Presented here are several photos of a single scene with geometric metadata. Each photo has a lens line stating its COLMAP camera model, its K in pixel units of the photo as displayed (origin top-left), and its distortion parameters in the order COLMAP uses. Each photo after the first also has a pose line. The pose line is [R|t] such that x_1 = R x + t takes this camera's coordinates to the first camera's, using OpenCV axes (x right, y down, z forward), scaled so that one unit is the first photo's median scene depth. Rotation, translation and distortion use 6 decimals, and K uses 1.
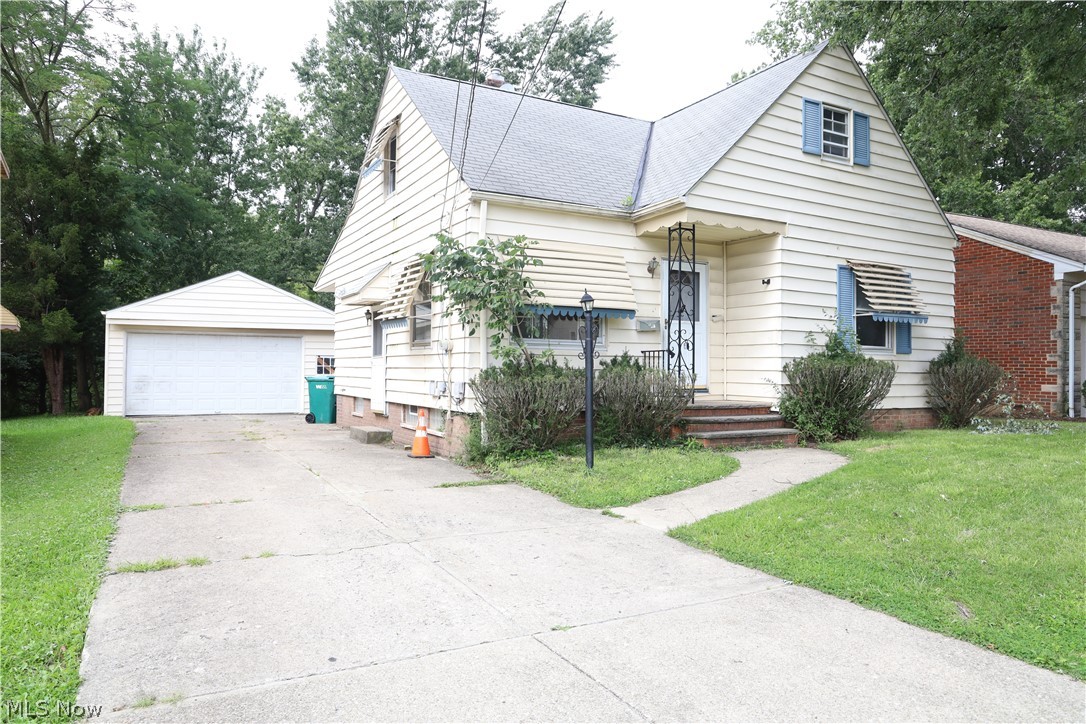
lens RADIAL K [[722.1, 0, 545.0], [0, 722.1, 366.7], [0, 0, 1]] dist [-0.133126, 0.052039]
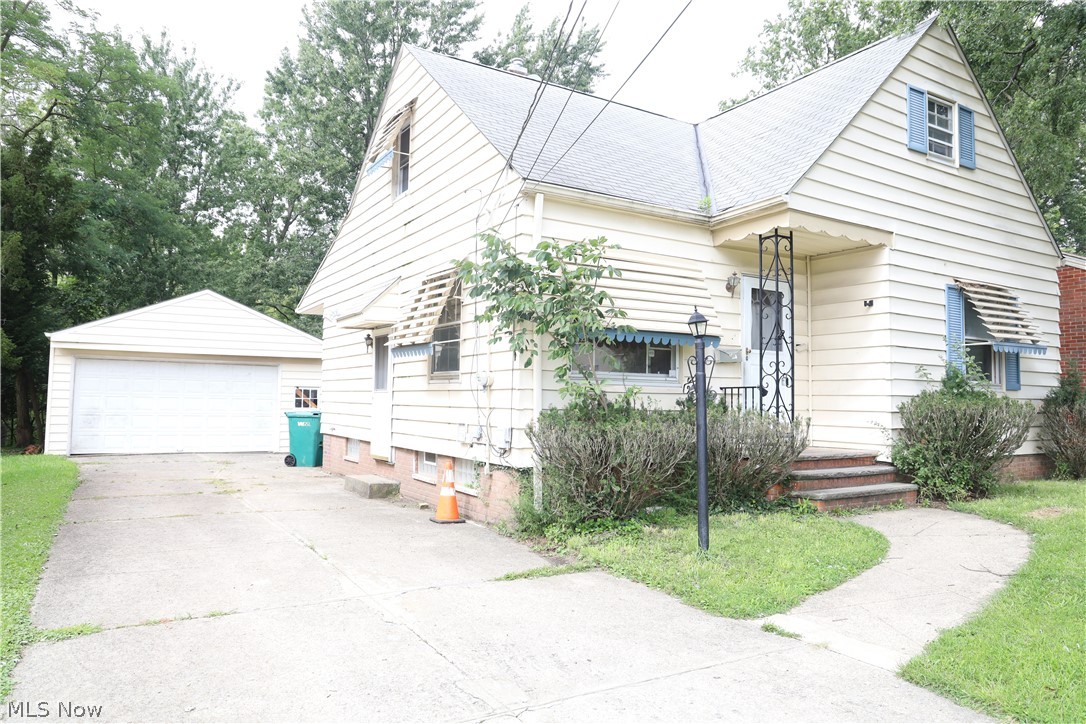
lens RADIAL K [[729.5, 0, 543.0], [0, 729.5, 362.0], [0, 0, 1]] dist [-0.109682, 0.037156]
pose [[0.999270, 0.007345, 0.037483, -0.090455], [-0.005525, 0.998811, -0.048446, -0.009074], [-0.037794, 0.048204, 0.998122, 0.181798]]
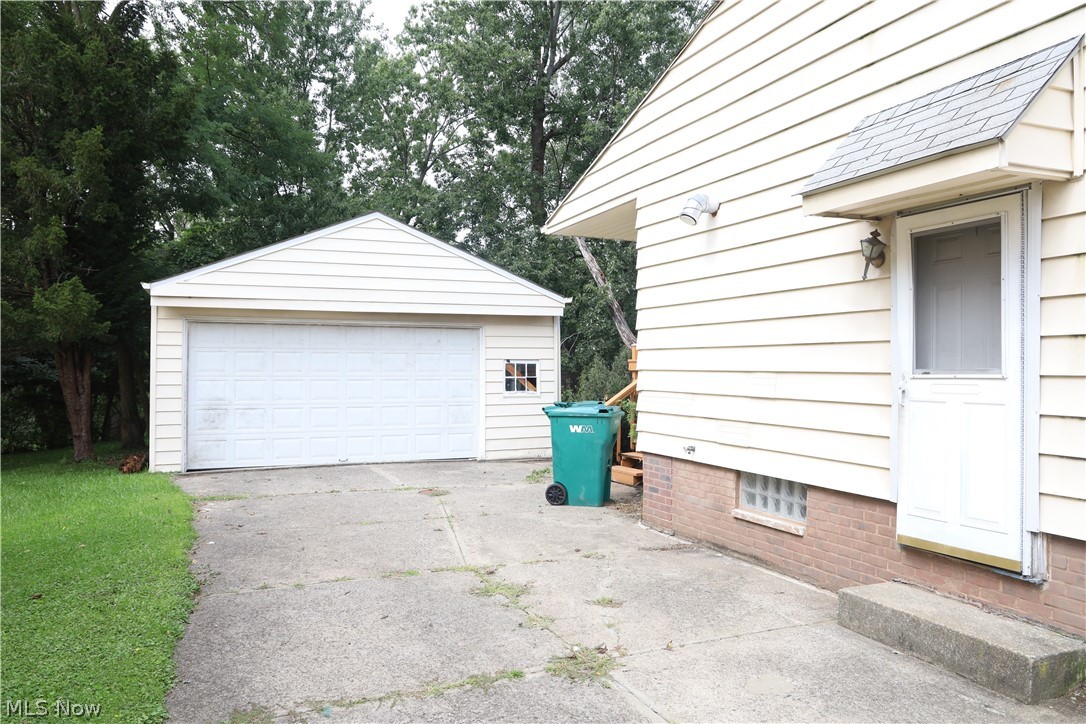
lens RADIAL K [[763.4, 0, 508.8], [0, 763.4, 364.7], [0, 0, 1]] dist [-0.115209, 0.049845]
pose [[0.987192, -0.005899, -0.159430, -0.432000], [0.005951, 0.999982, -0.000148, -0.022581], [0.159428, -0.000803, 0.987209, 0.761037]]
